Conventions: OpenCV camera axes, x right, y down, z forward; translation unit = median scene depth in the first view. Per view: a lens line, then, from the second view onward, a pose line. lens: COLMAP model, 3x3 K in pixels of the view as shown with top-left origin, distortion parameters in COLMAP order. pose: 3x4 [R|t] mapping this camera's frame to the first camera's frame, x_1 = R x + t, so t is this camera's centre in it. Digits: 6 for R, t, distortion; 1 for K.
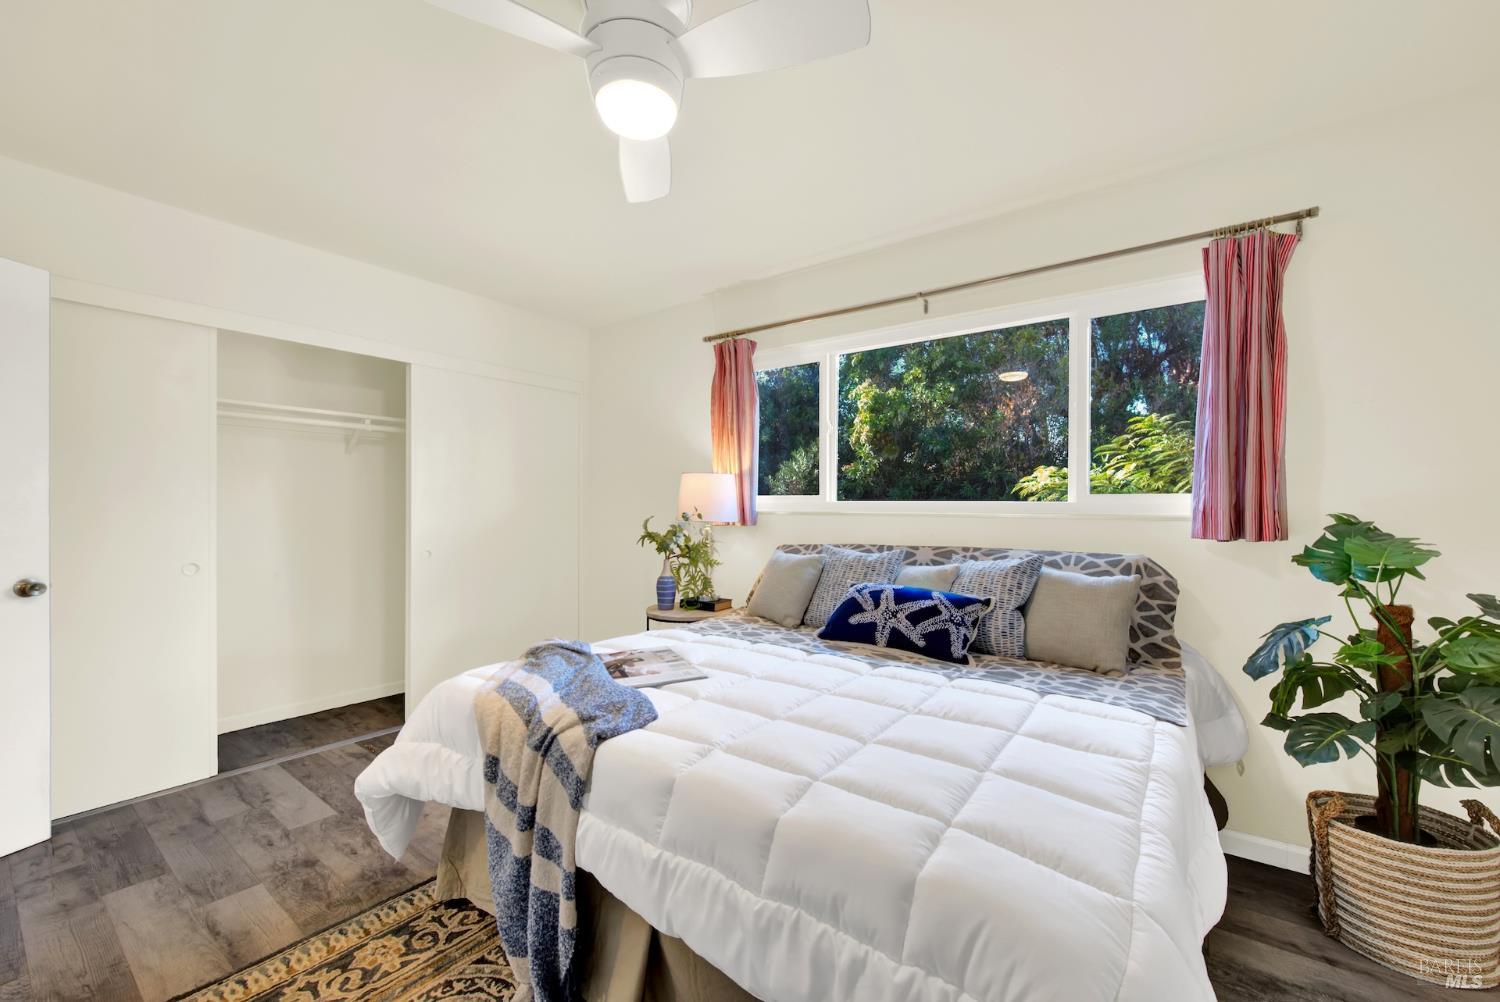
lens RADIAL K [[608.3, 0, 755.8], [0, 608.3, 509.7], [0, 0, 1]] dist [-0.000530, -0.000752]
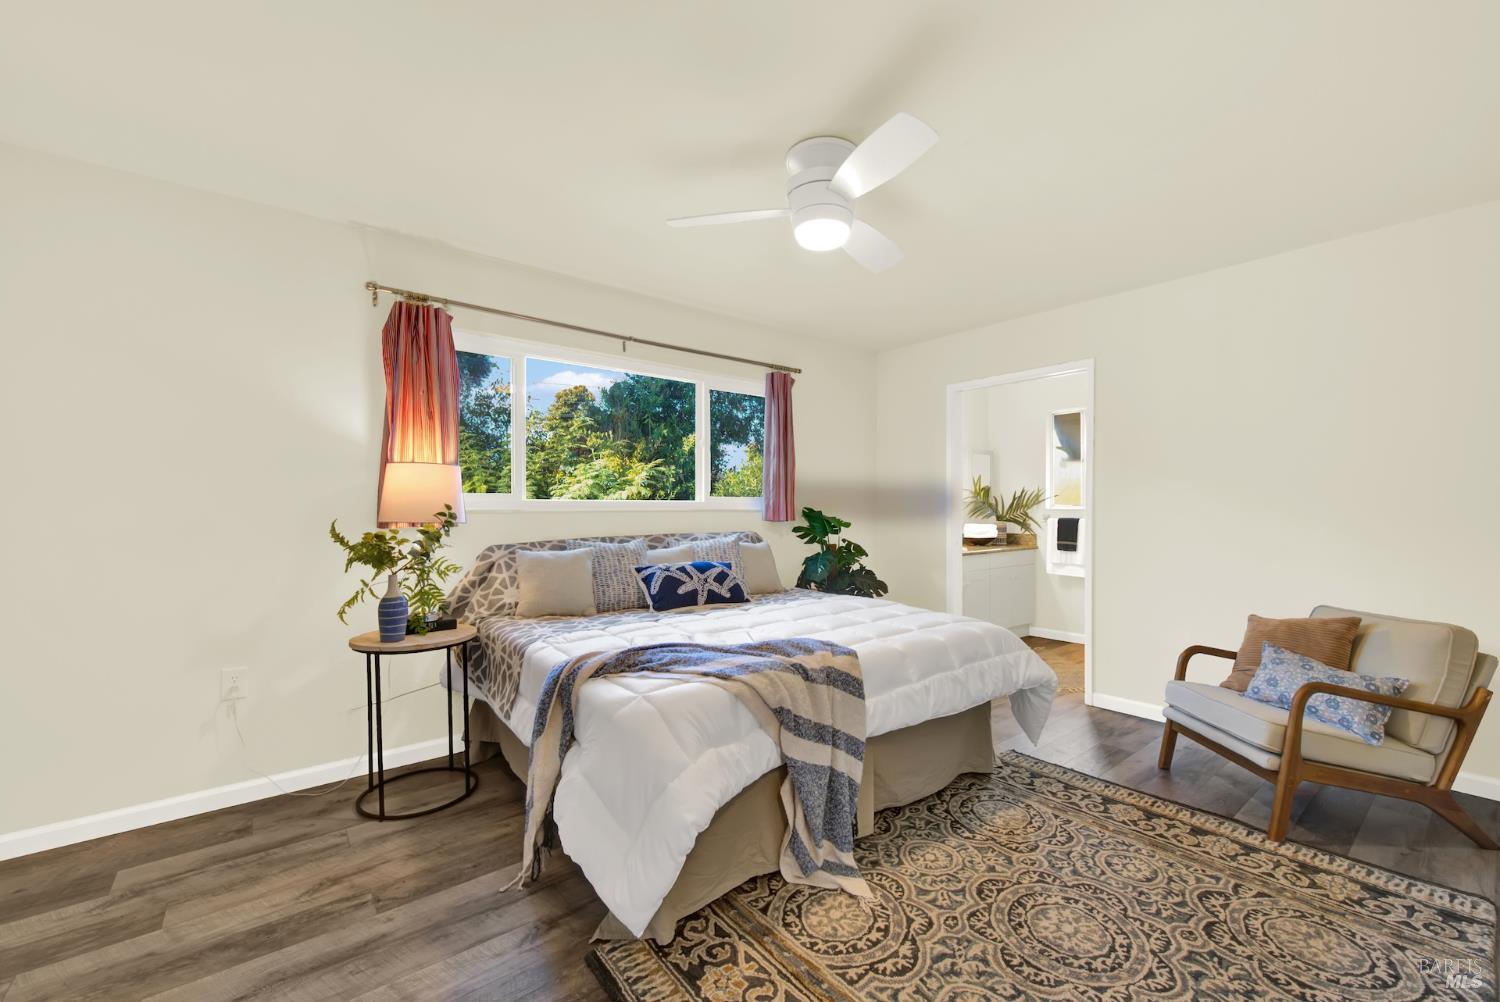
lens RADIAL K [[608.3, 0, 755.8], [0, 608.3, 509.7], [0, 0, 1]] dist [-0.000530, -0.000752]
pose [[0.245980, -0.012012, 0.969200, -1.128207], [0.000848, 0.999925, 0.012178, -0.011676], [-0.969274, -0.002174, 0.245972, 0.539558]]
